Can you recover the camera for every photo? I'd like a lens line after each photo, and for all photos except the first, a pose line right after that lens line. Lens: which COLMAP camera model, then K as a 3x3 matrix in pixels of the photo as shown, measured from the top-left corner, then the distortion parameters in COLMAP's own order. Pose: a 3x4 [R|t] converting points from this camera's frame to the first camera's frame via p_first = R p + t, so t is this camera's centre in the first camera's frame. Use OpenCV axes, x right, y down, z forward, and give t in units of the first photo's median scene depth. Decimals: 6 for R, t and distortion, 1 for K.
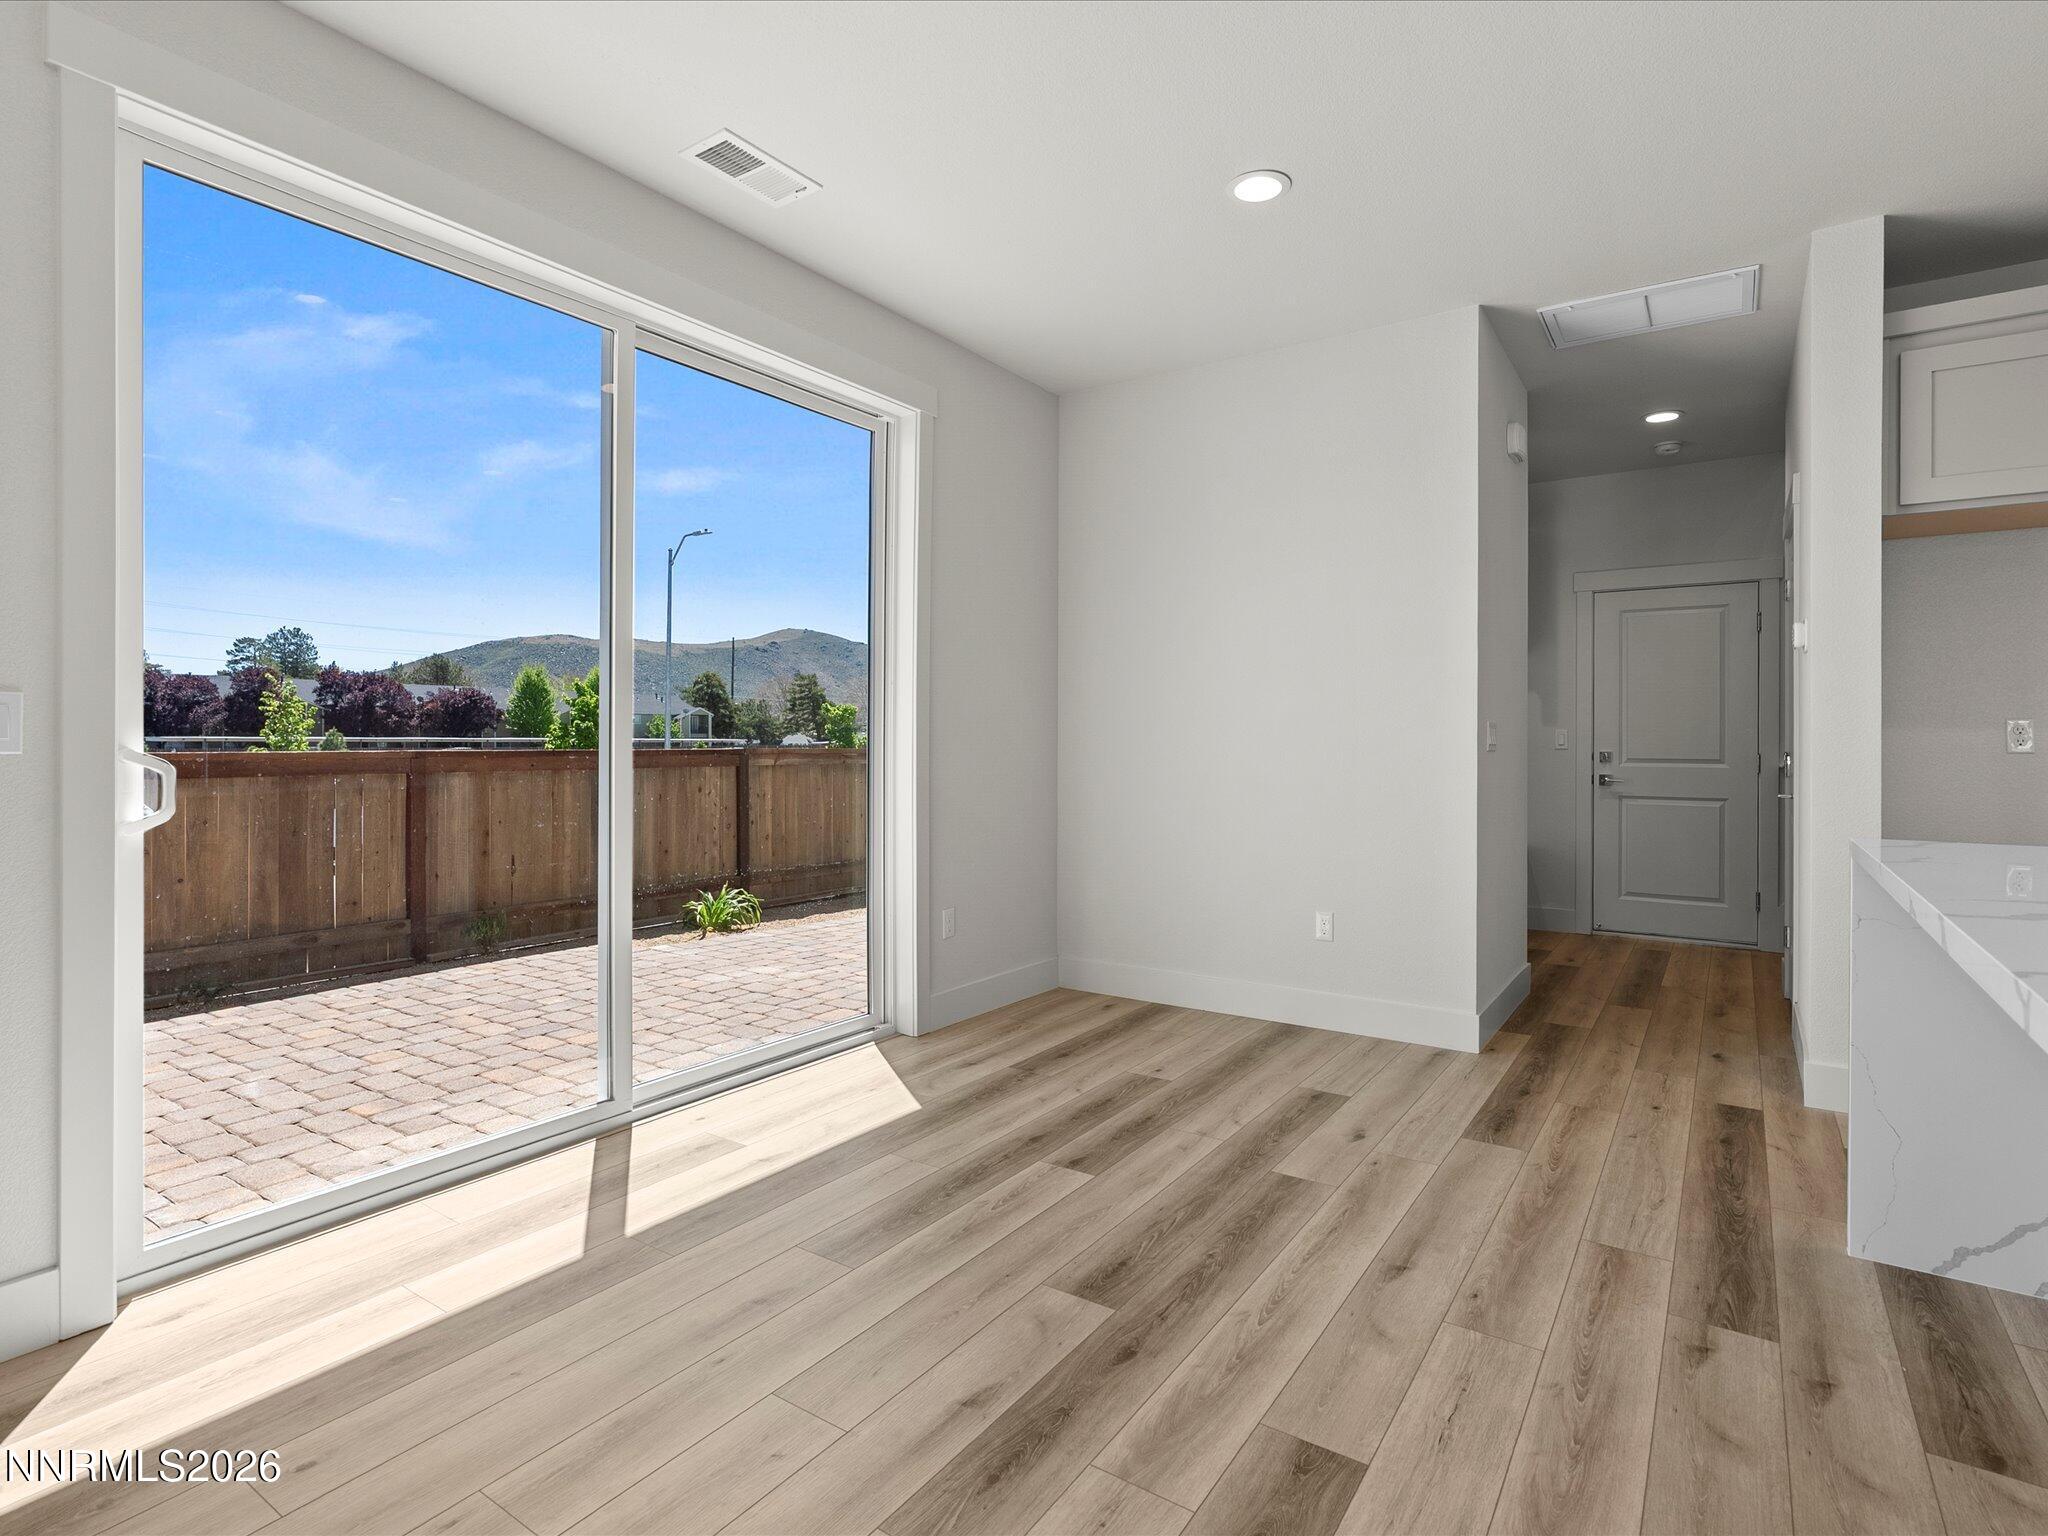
lens RADIAL K [[1039.8, 0, 1024.9], [0, 1039.8, 744.4], [0, 0, 1]] dist [-0.003430, 0.000828]
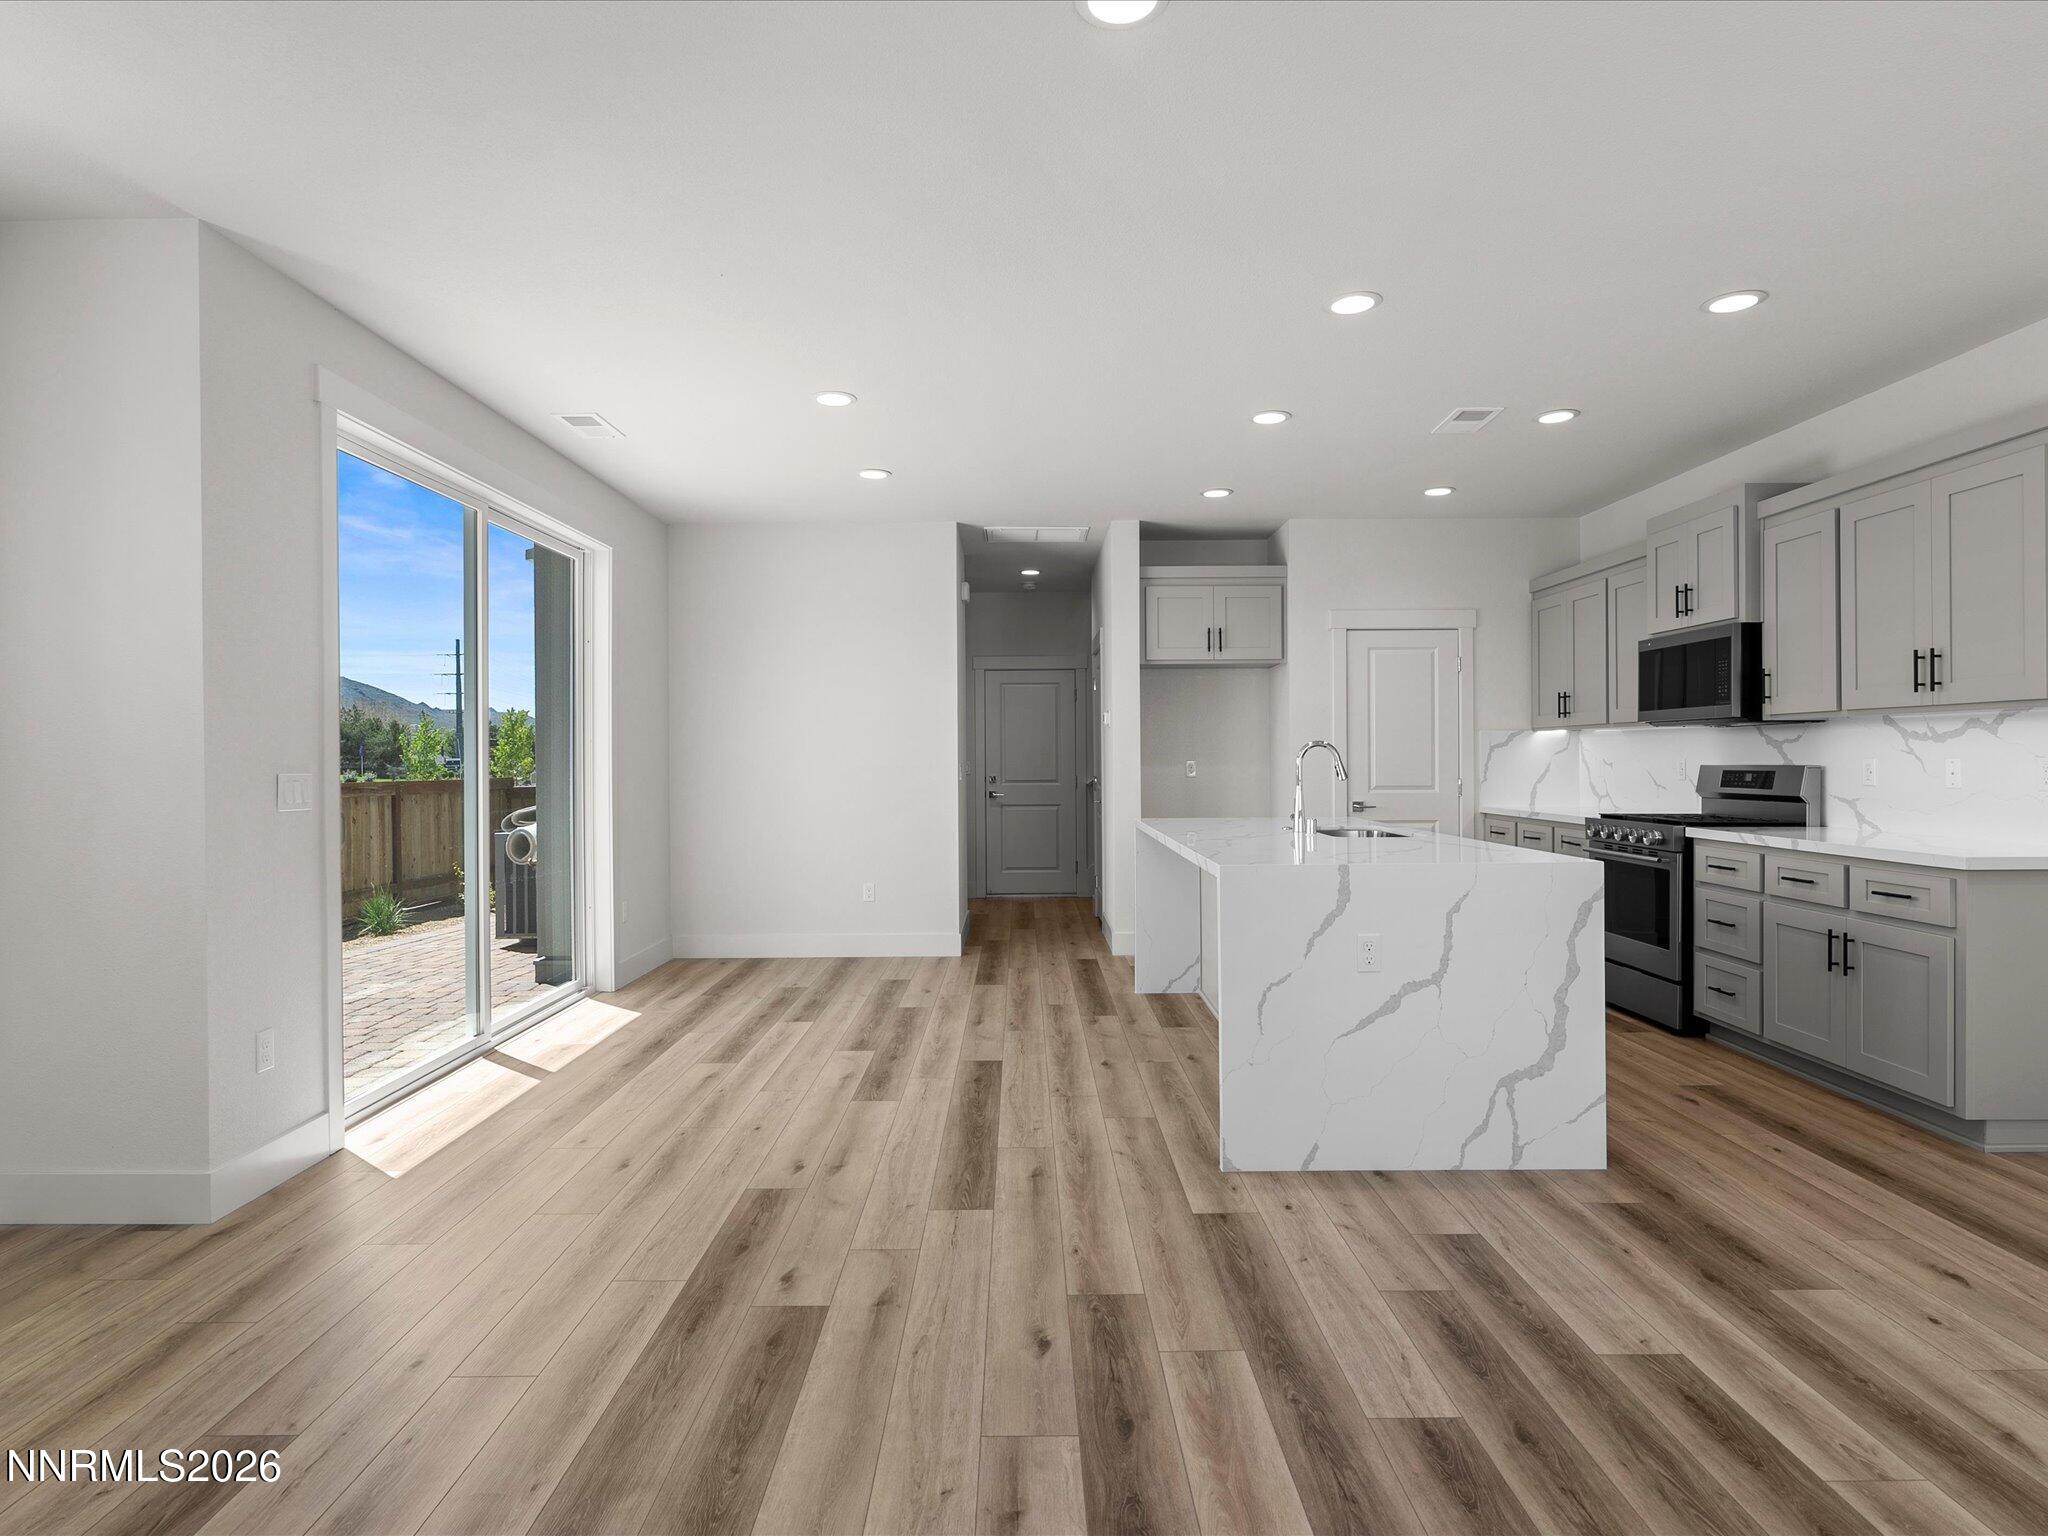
lens RADIAL K [[1121.9, 0, 1019.7], [0, 1121.9, 759.0], [0, 0, 1]] dist [-0.001729, 0.003399]
pose [[0.825960, -0.009953, 0.563641, -0.645167], [0.010587, 0.999942, 0.002143, -0.039824], [-0.563629, 0.004197, 0.826017, -0.724189]]
